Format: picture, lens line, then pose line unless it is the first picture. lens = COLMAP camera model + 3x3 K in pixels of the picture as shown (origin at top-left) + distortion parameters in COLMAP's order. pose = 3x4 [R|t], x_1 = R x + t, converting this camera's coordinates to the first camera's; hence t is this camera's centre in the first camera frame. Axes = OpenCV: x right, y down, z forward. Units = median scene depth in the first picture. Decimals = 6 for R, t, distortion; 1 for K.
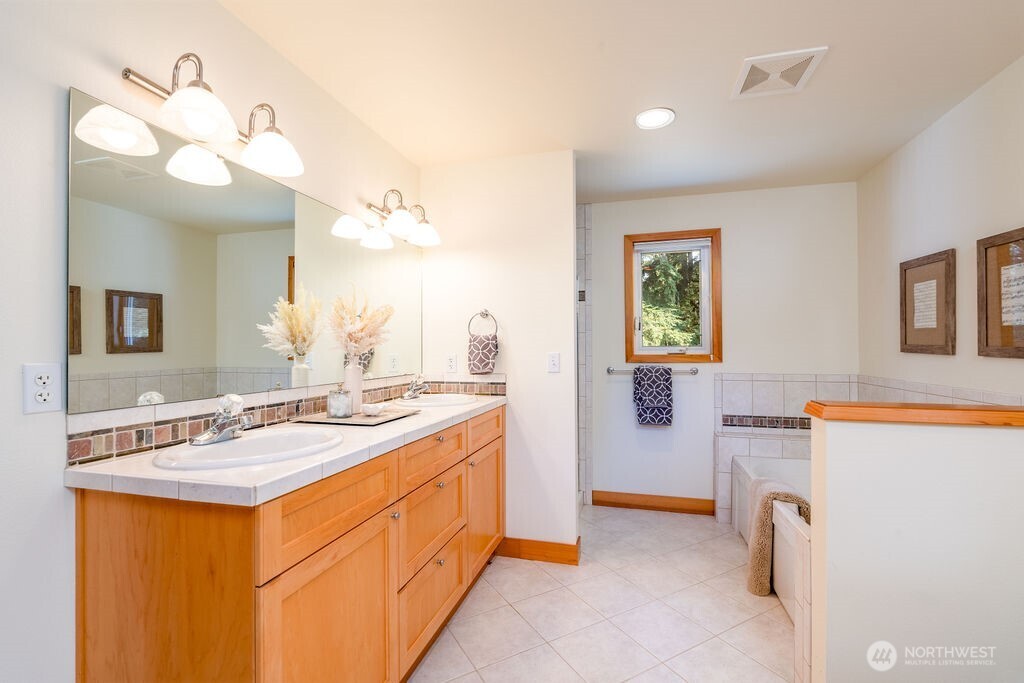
lens RADIAL K [[448.7, 0, 516.3], [0, 448.7, 344.9], [0, 0, 1]] dist [-0.002323, -0.000055]
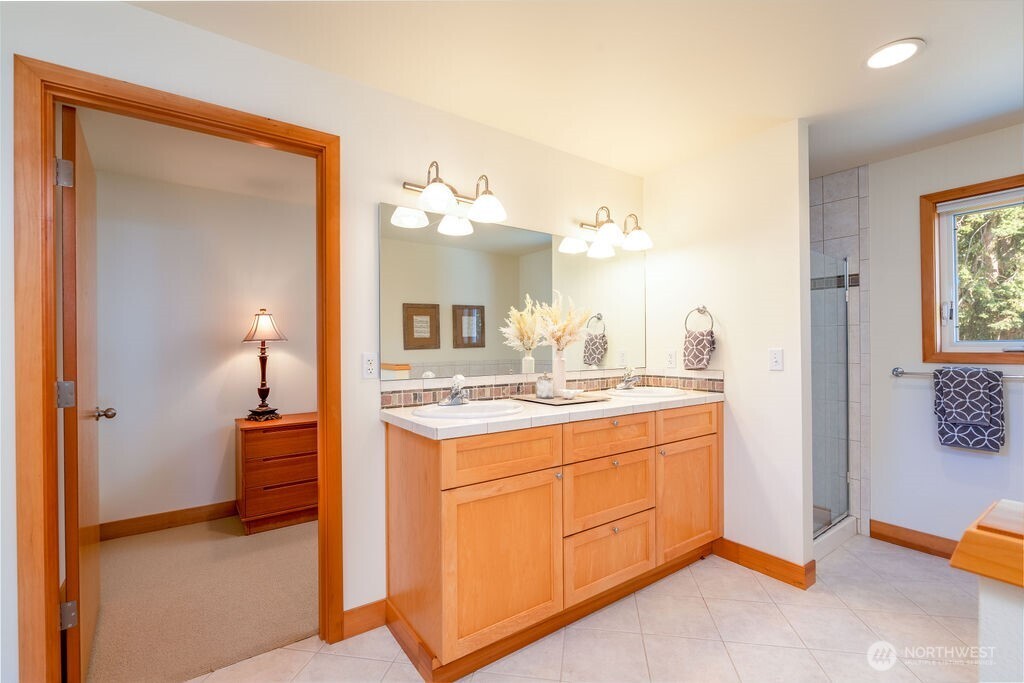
lens RADIAL K [[448.7, 0, 516.3], [0, 448.7, 344.9], [0, 0, 1]] dist [-0.002323, -0.000055]
pose [[0.780753, -0.000702, -0.624840, 0.245225], [0.006768, 0.999950, 0.007333, -0.001100], [0.624804, -0.009954, 0.780719, -0.038898]]
